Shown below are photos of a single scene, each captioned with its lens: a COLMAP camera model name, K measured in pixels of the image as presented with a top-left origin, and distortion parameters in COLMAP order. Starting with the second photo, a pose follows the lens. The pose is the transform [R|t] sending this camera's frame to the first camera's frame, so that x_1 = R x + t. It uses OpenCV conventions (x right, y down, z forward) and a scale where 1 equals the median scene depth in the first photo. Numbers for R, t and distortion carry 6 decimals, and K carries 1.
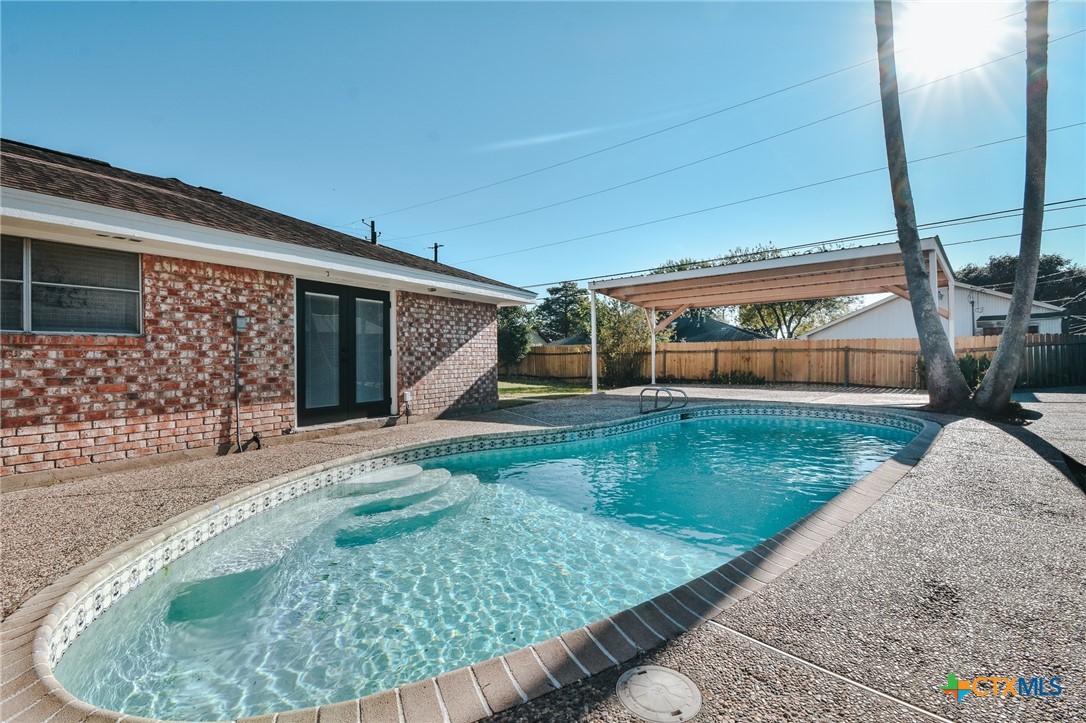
lens RADIAL K [[488.5, 0, 548.9], [0, 488.5, 357.1], [0, 0, 1]] dist [0.019357, -0.025747]
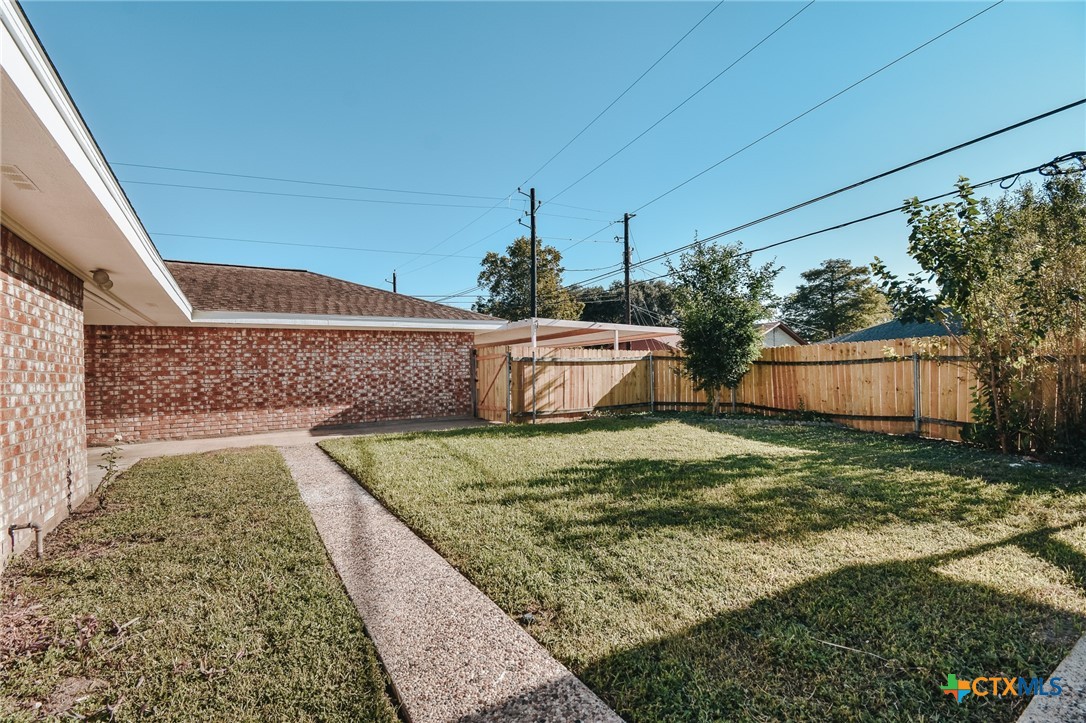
lens RADIAL K [[488.5, 0, 548.9], [0, 488.5, 357.1], [0, 0, 1]] dist [0.019357, -0.025747]
pose [[0.883992, -0.026841, -0.466731, 0.001114], [0.015951, 0.999501, -0.027269, -0.001075], [0.467230, 0.016660, 0.883979, 0.192770]]
